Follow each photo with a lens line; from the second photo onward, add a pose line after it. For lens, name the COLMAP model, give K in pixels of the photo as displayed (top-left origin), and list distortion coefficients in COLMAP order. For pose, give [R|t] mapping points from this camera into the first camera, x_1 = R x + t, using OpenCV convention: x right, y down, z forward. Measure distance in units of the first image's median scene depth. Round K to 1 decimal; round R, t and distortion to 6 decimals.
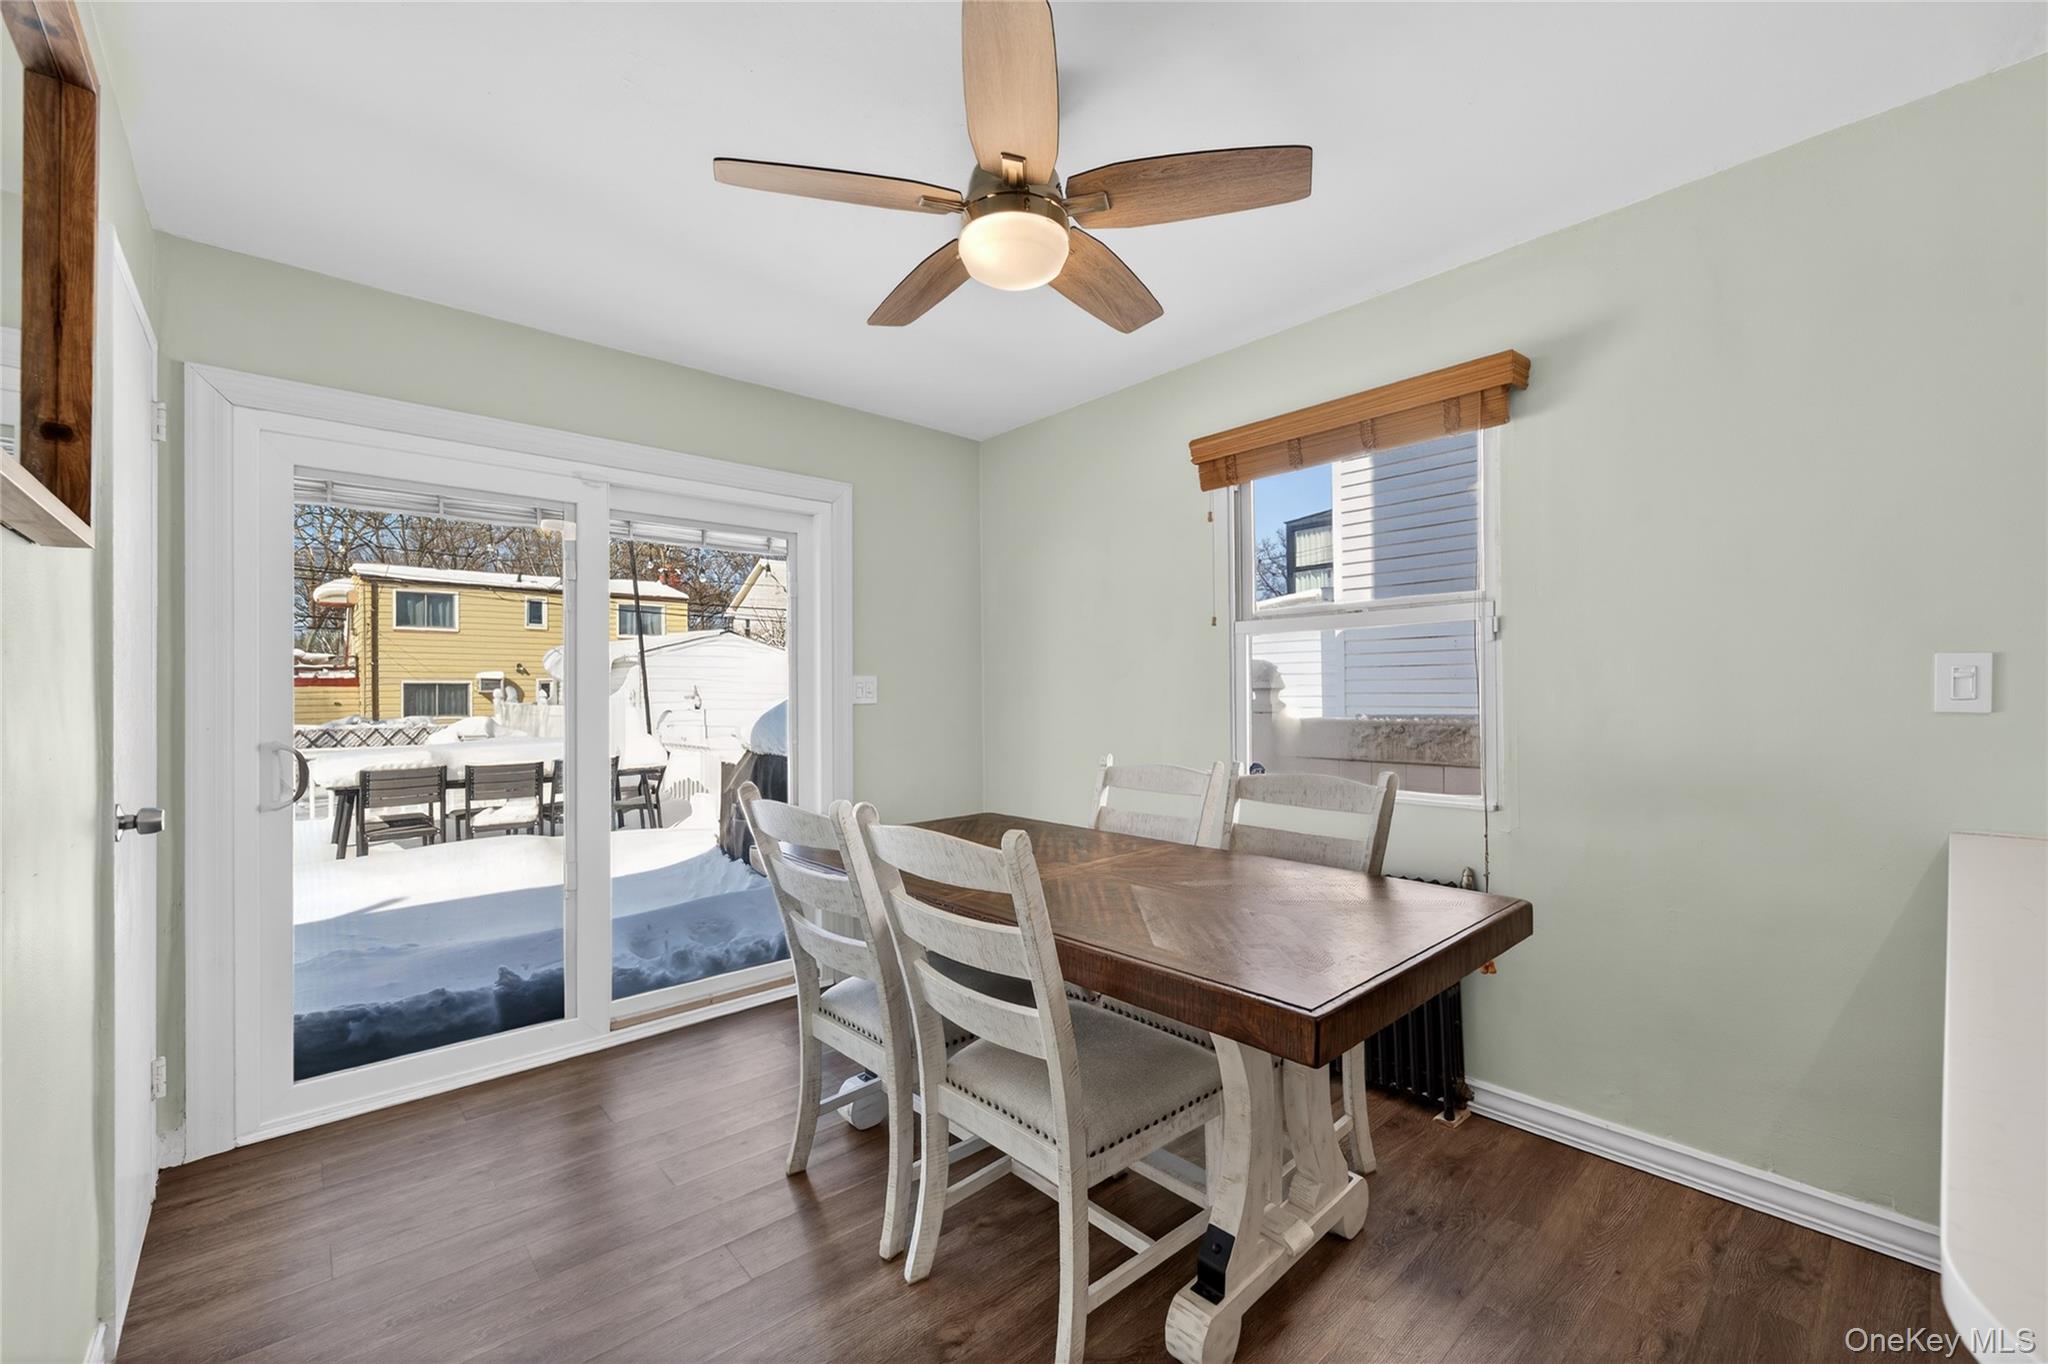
lens RADIAL K [[827.5, 0, 1031.1], [0, 827.5, 682.9], [0, 0, 1]] dist [-0.002905, 0.000152]
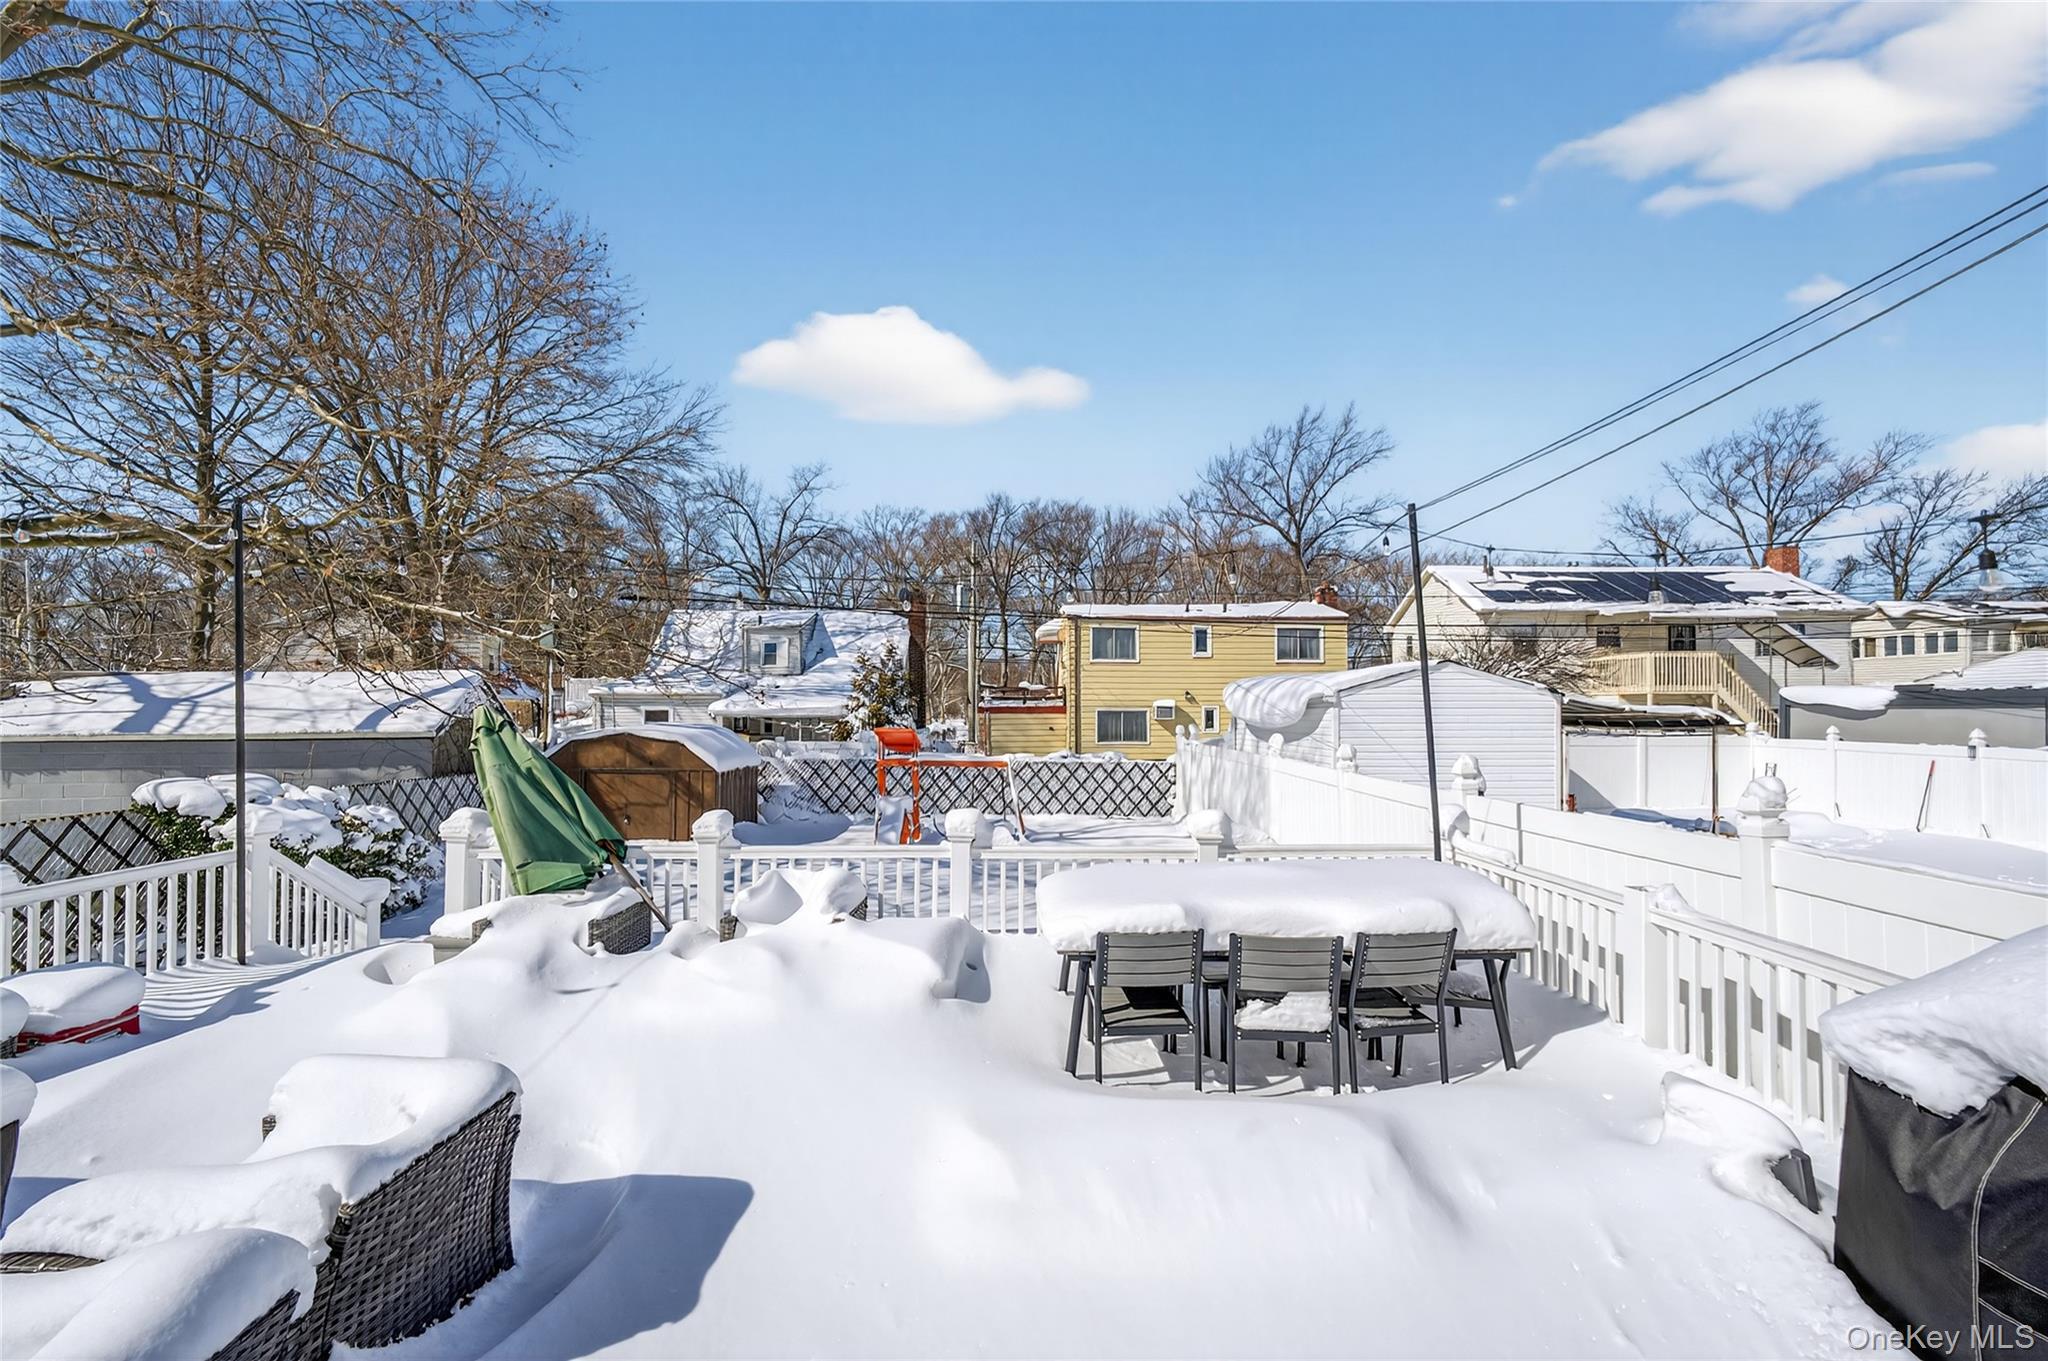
lens RADIAL K [[827.5, 0, 1026.8], [0, 827.5, 688.6], [0, 0, 1]] dist [-0.002905, 0.000152]
pose [[0.749049, -0.005614, -0.662491, -0.095393], [-0.000679, 0.999957, -0.009241, -0.018797], [0.662515, 0.007371, 0.749013, 0.106908]]
